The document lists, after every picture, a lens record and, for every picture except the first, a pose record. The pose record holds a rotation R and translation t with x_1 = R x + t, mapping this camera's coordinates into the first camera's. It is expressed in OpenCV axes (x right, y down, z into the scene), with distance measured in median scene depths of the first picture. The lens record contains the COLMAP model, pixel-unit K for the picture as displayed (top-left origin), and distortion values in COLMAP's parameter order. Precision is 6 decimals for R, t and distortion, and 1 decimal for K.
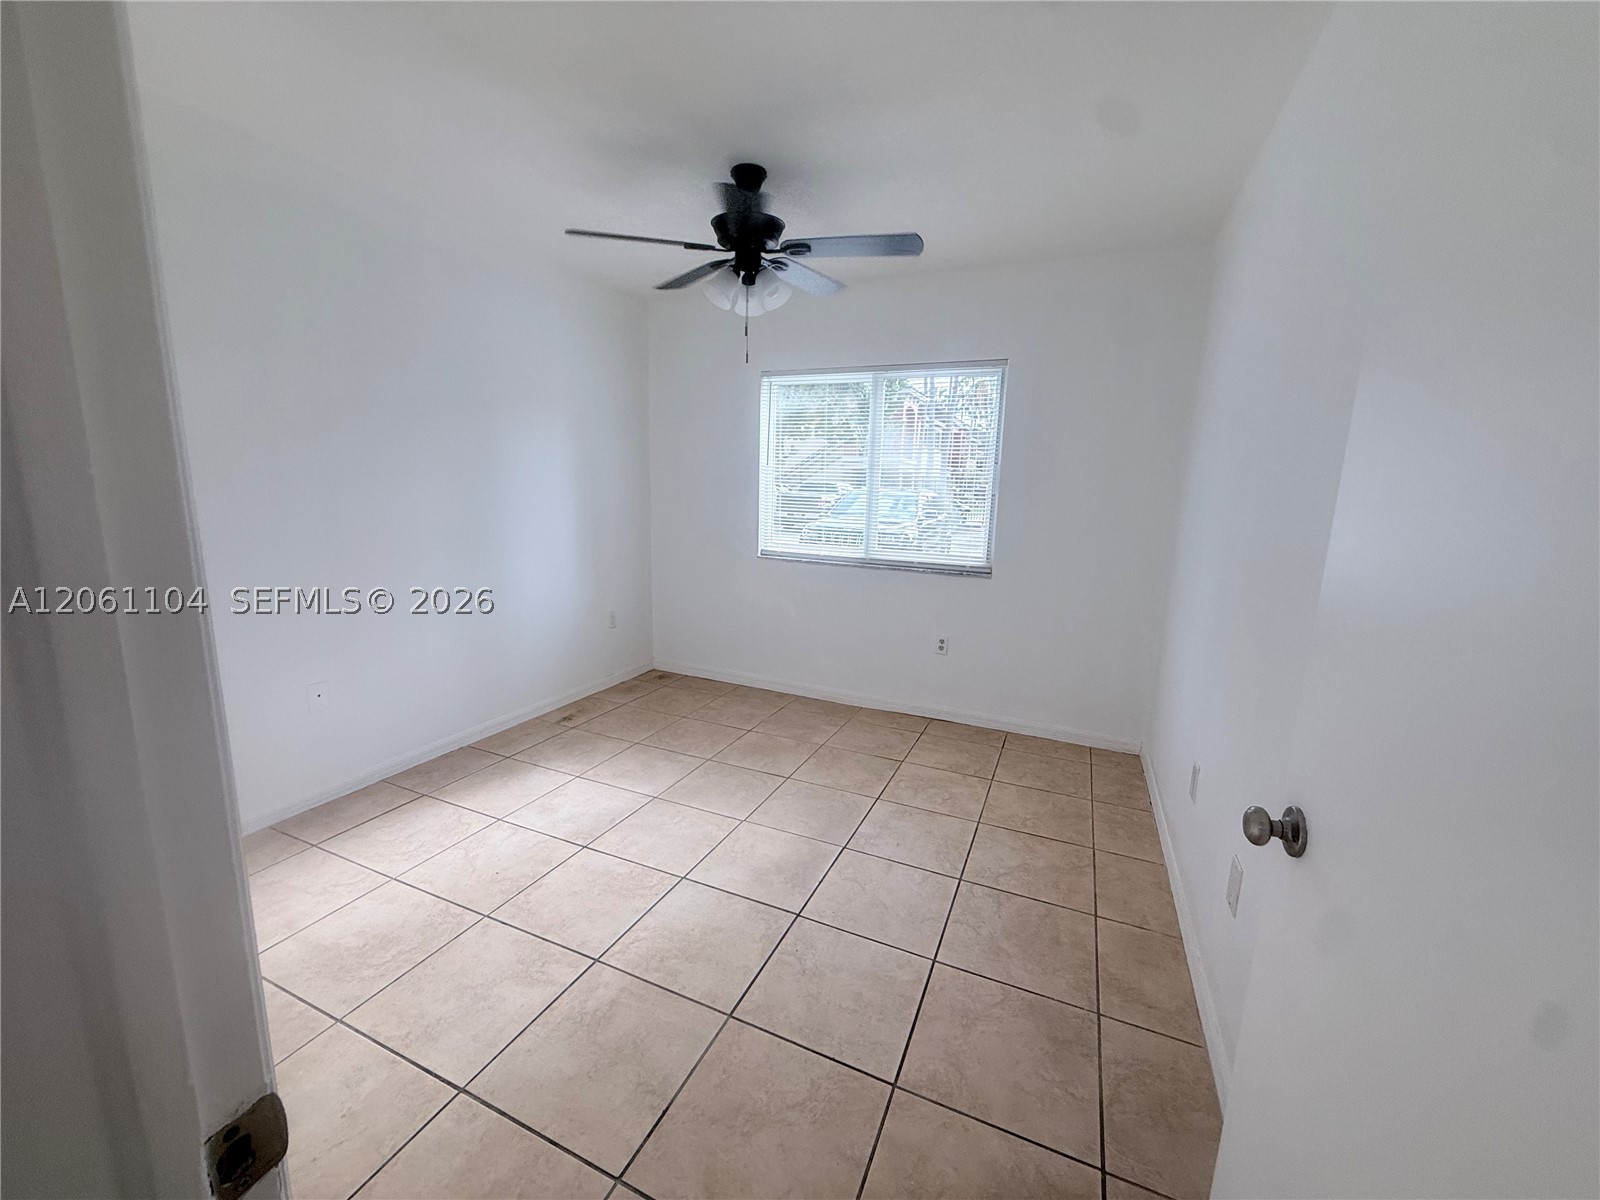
lens RADIAL K [[638.5, 0, 797.2], [0, 638.5, 600.4], [0, 0, 1]] dist [-0.002372, 0.000212]
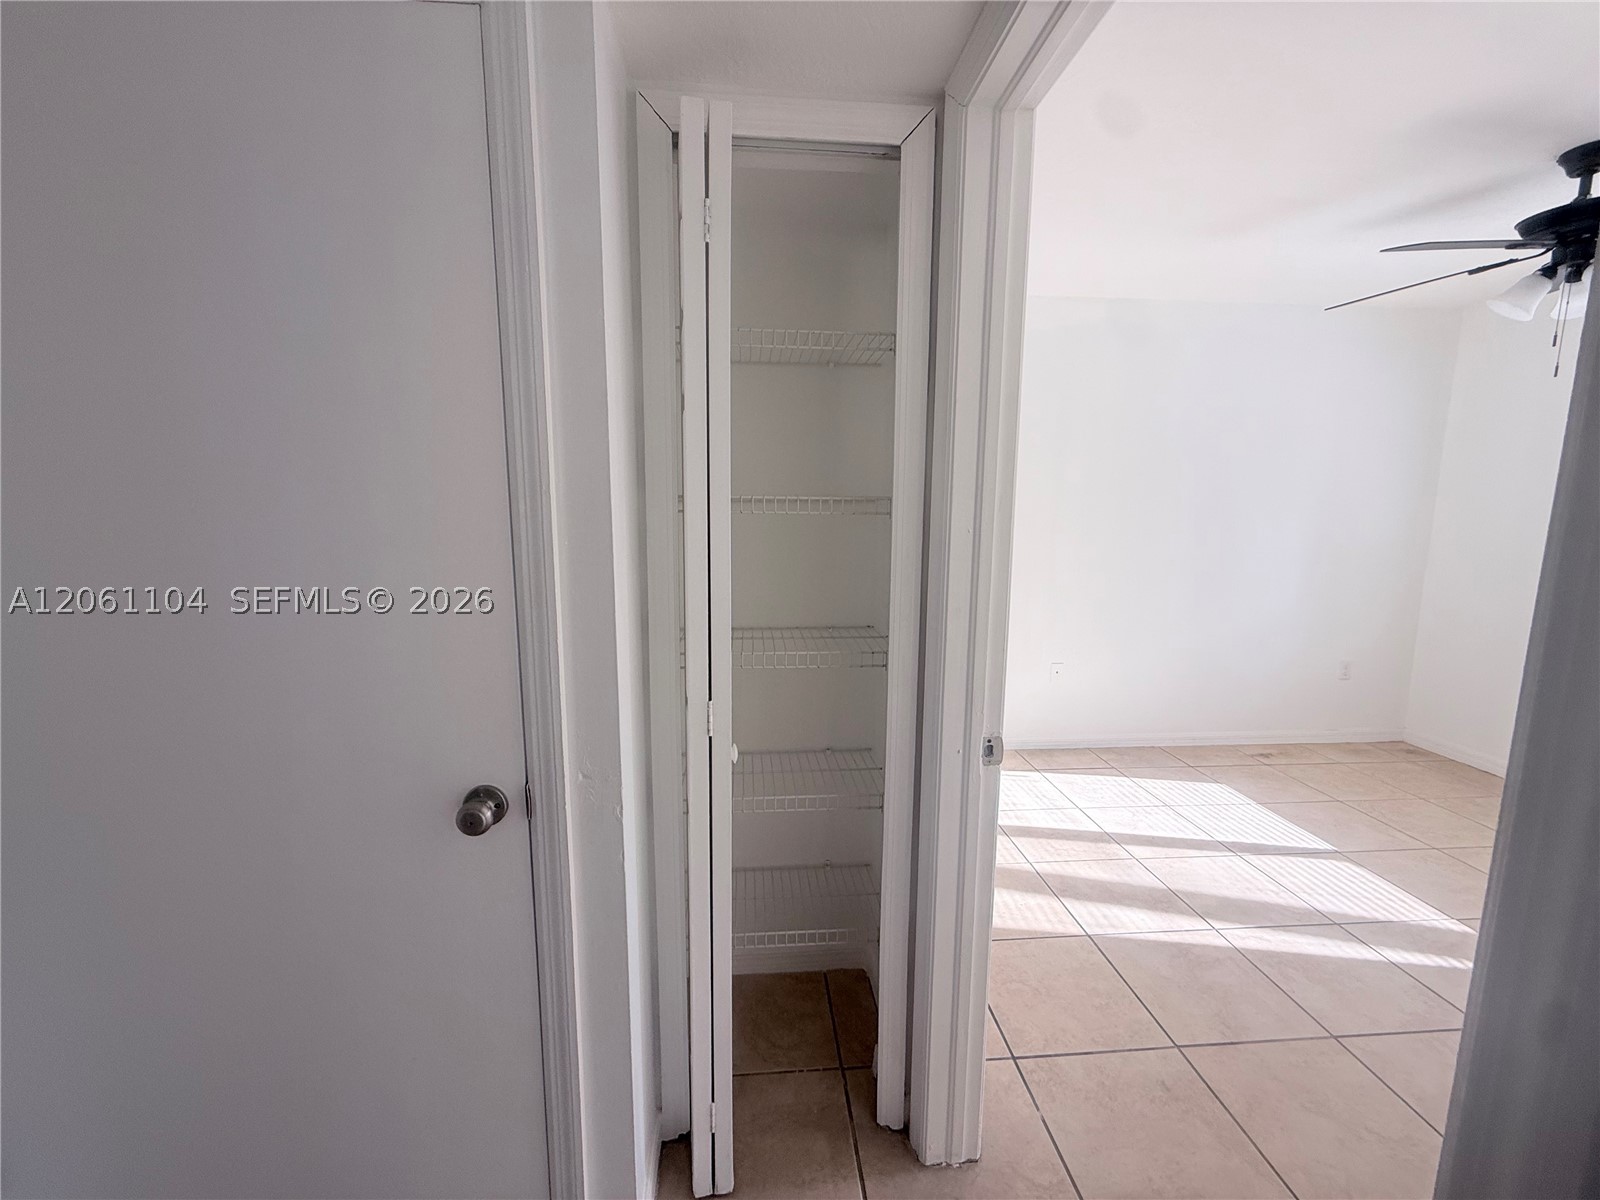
lens RADIAL K [[638.5, 0, 790.0], [0, 638.5, 597.9], [0, 0, 1]] dist [-0.002372, 0.000212]
pose [[0.469237, 0.095056, -0.877941, 0.145217], [-0.149569, 0.988381, 0.027072, 0.024914], [0.870313, 0.118610, 0.478002, -0.155224]]
